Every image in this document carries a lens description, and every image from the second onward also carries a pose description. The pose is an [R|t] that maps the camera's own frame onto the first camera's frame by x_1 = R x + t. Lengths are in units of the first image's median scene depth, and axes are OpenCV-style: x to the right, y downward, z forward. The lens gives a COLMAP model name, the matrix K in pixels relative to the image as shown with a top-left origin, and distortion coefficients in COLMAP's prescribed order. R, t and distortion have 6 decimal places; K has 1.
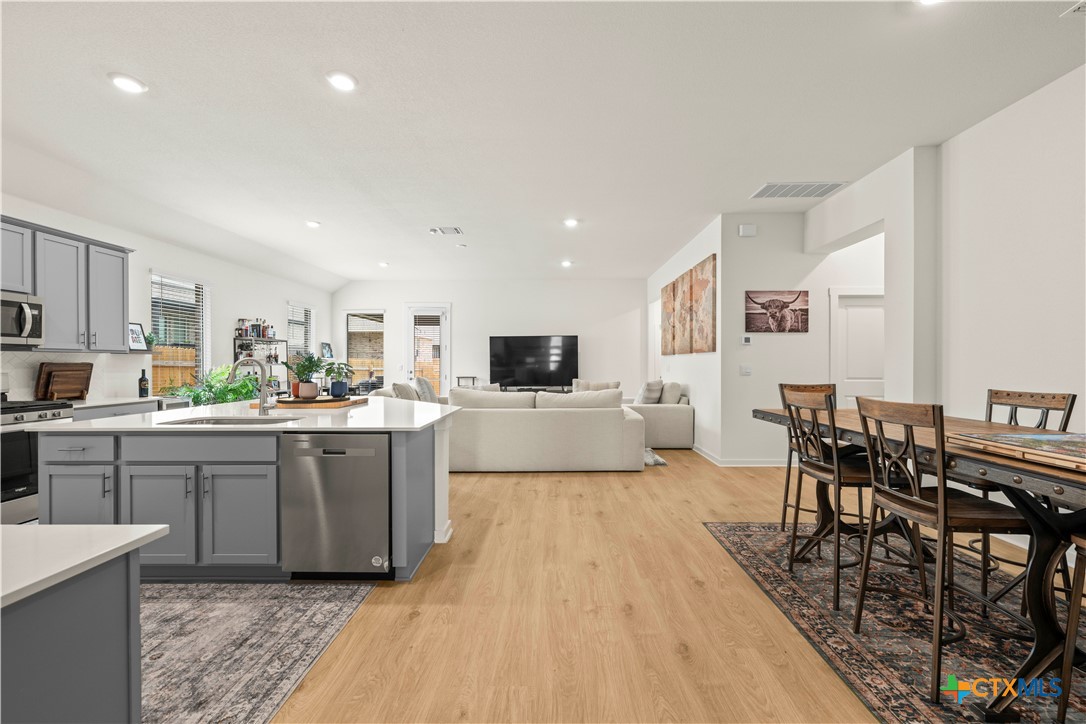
lens RADIAL K [[428.8, 0, 546.8], [0, 428.8, 362.6], [0, 0, 1]] dist [0.001231, -0.000372]
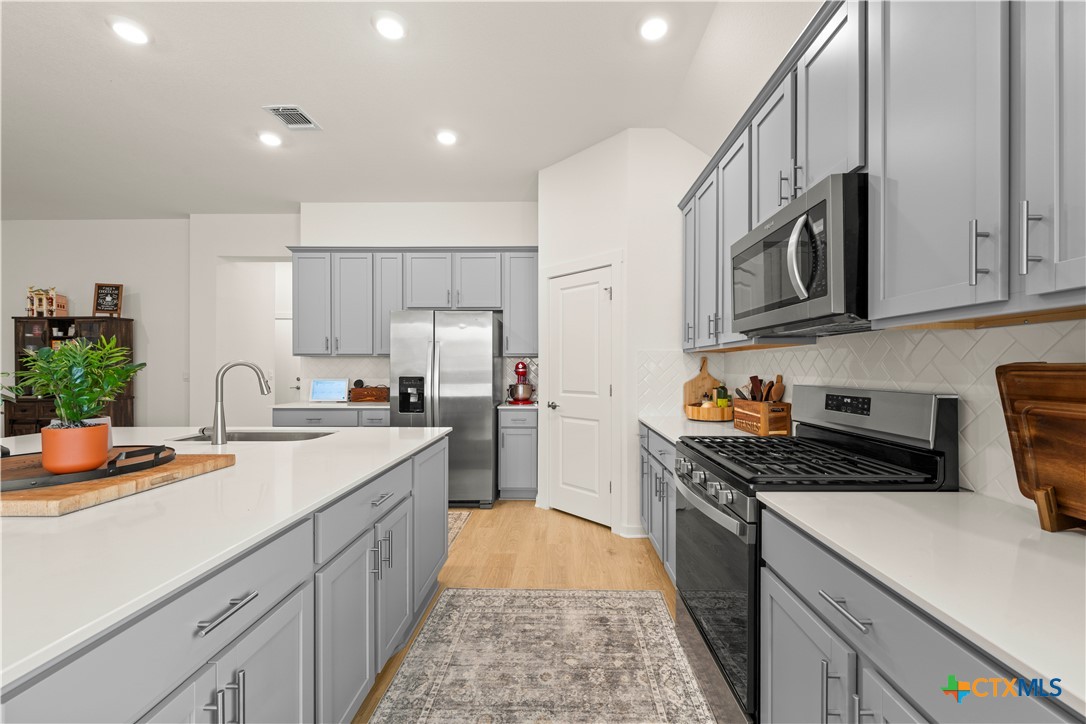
lens RADIAL K [[428.8, 0, 557.4], [0, 428.8, 364.4], [0, 0, 1]] dist [0.001231, -0.000372]
pose [[-0.999979, 0.002175, -0.006145, -0.835101], [0.002226, 0.999963, -0.008258, 0.001827], [0.006126, -0.008272, -0.999947, 1.181149]]
